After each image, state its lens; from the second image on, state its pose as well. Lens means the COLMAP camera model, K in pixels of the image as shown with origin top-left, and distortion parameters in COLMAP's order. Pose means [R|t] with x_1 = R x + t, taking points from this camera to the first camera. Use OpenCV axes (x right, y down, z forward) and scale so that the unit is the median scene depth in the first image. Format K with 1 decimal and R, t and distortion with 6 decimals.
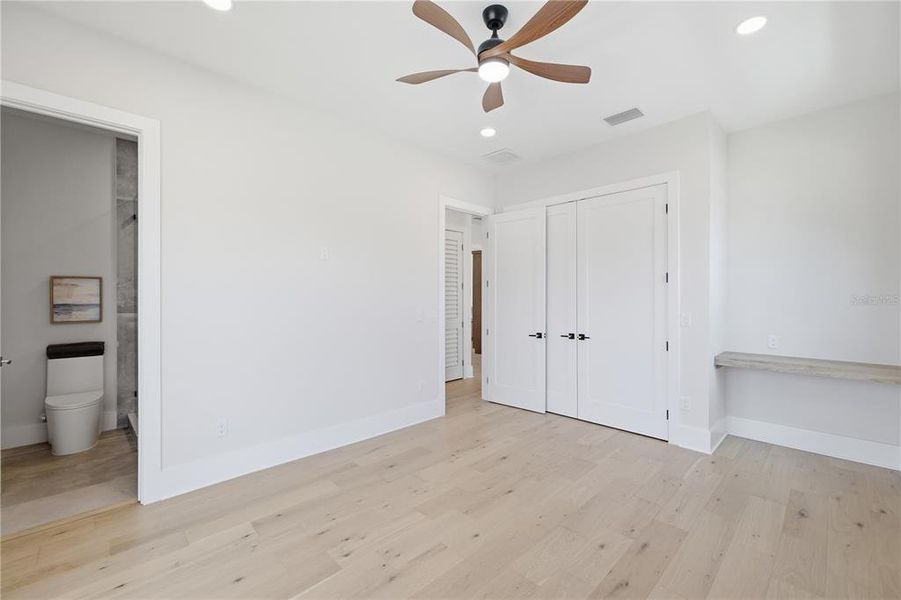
lens RADIAL K [[378.9, 0, 455.2], [0, 378.9, 299.4], [0, 0, 1]] dist [0.013911, -0.000006]
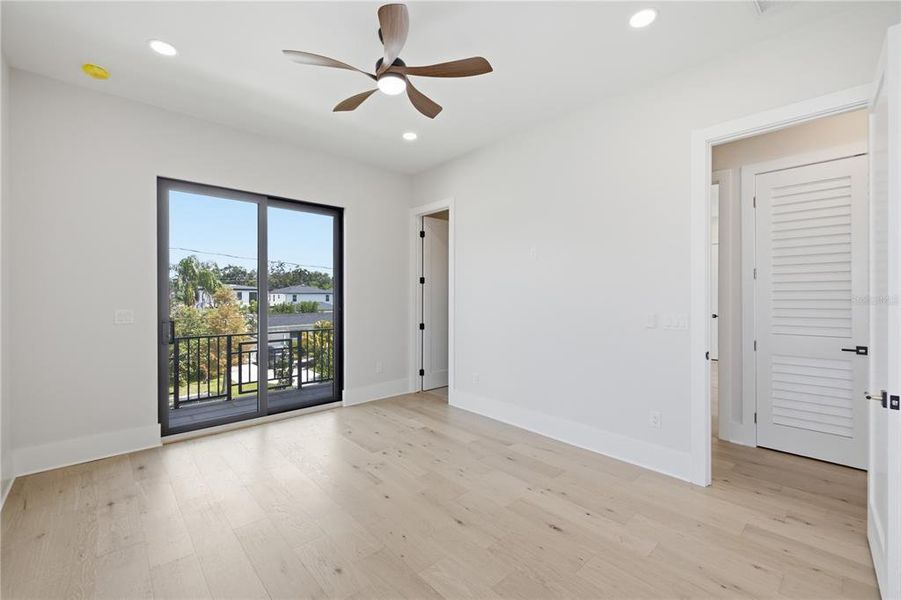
lens RADIAL K [[383.0, 0, 452.8], [0, 383.0, 296.9], [0, 0, 1]] dist [0.010328, -0.000015]
pose [[-0.038396, 0.004416, -0.999253, 0.932325], [-0.006243, 0.999970, 0.004659, -0.000876], [0.999243, 0.006417, -0.038368, 0.947021]]
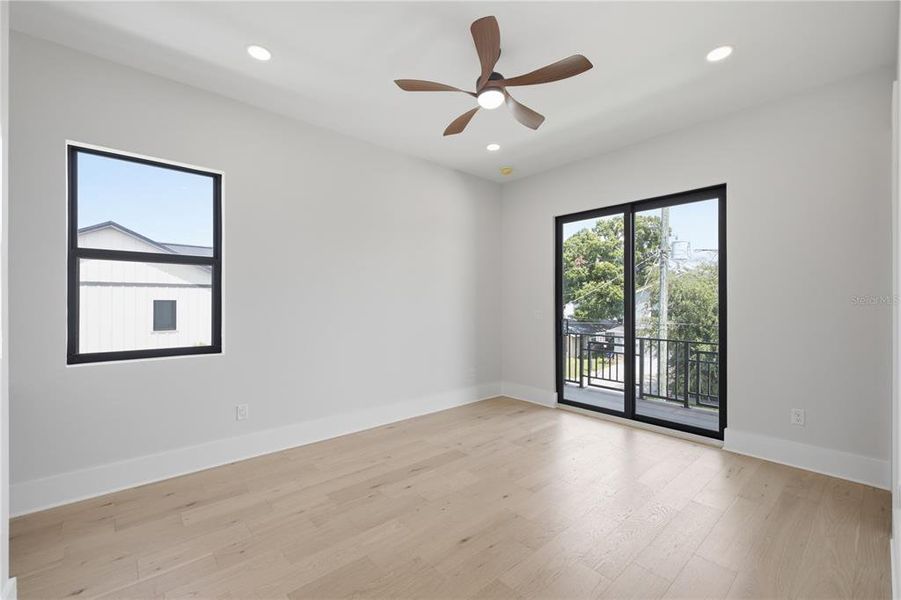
lens RADIAL K [[378.9, 0, 455.2], [0, 378.9, 299.4], [0, 0, 1]] dist [0.013911, -0.000006]
pose [[-0.998005, -0.003391, 0.063045, 0.105471], [-0.003272, 0.999993, 0.001980, 0.000346], [-0.063052, 0.001770, -0.998009, 1.677099]]
